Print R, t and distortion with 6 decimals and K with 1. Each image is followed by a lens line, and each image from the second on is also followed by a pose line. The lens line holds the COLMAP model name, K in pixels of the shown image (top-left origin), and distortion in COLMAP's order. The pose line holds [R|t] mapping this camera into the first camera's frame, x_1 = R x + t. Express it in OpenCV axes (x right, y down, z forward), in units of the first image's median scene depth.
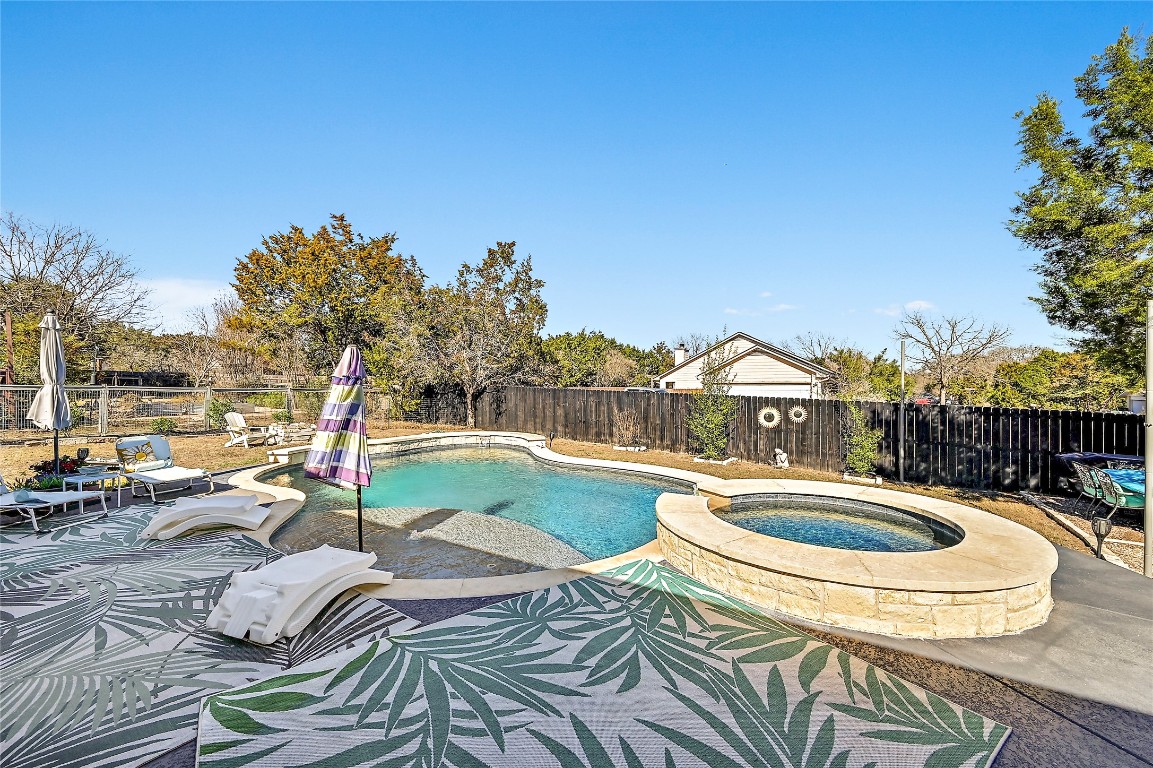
lens RADIAL K [[458.3, 0, 576.5], [0, 458.3, 384.0], [0, 0, 1]] dist [0.000986, 0.000117]
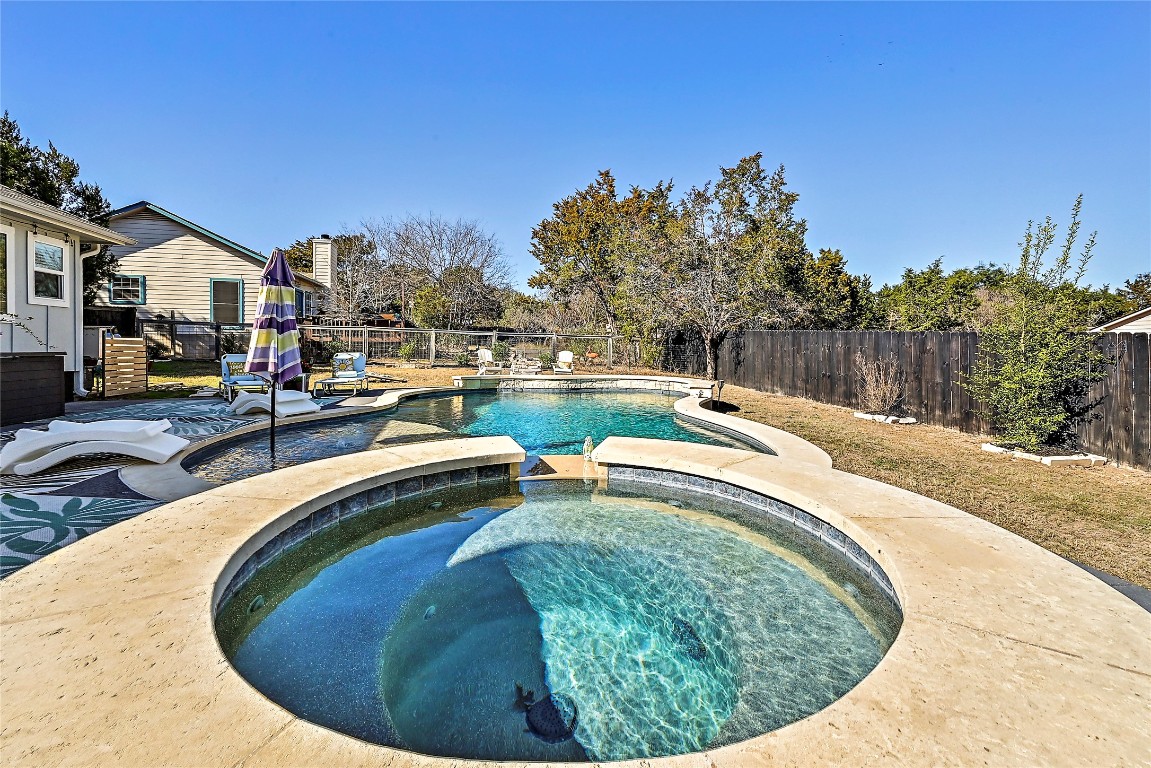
lens RADIAL K [[471.1, 0, 588.0], [0, 471.1, 345.0], [0, 0, 1]] dist [0.002196, 0.000158]
pose [[0.749996, 0.010528, -0.661359, 0.225389], [-0.011628, 0.999929, 0.002731, 0.037109], [0.661340, 0.005642, 0.750065, 0.203995]]
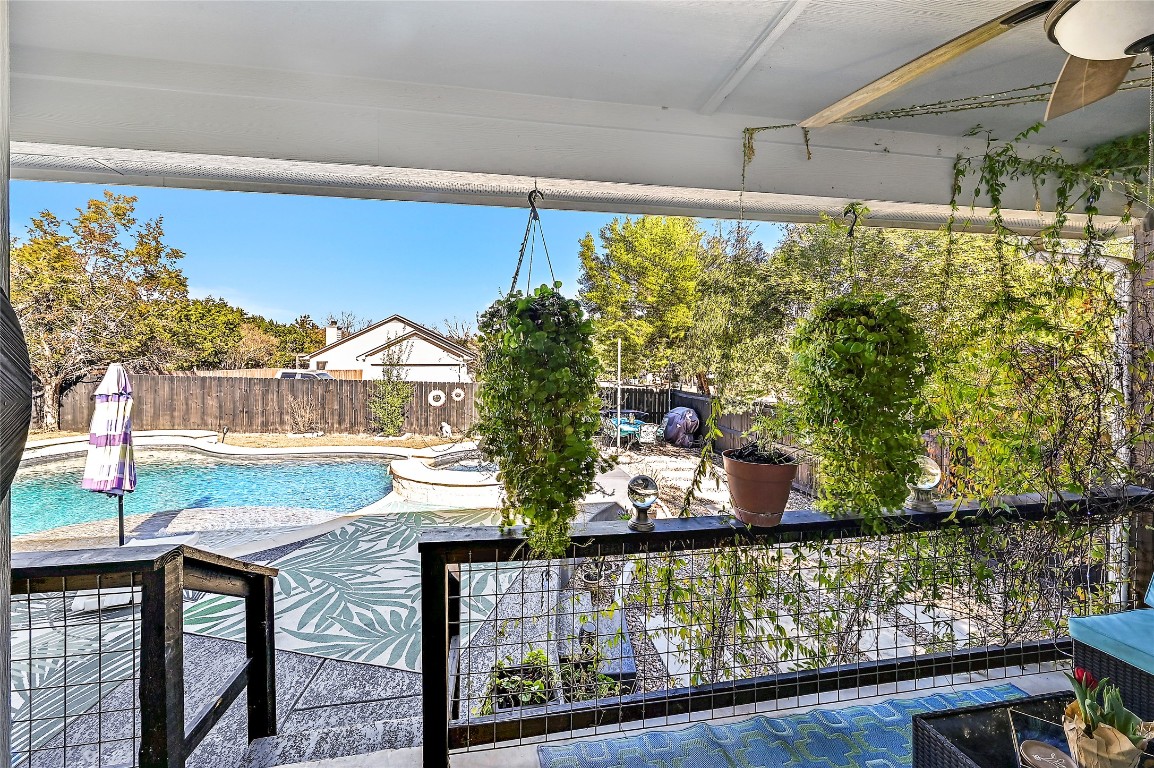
lens RADIAL K [[465.4, 0, 573.6], [0, 465.4, 361.1], [0, 0, 1]] dist [0.001303, 0.000058]
pose [[0.744625, 0.000141, 0.667483, -0.123955], [-0.004603, 0.999977, 0.004924, -0.029972], [-0.667467, -0.006739, 0.744609, -0.162447]]
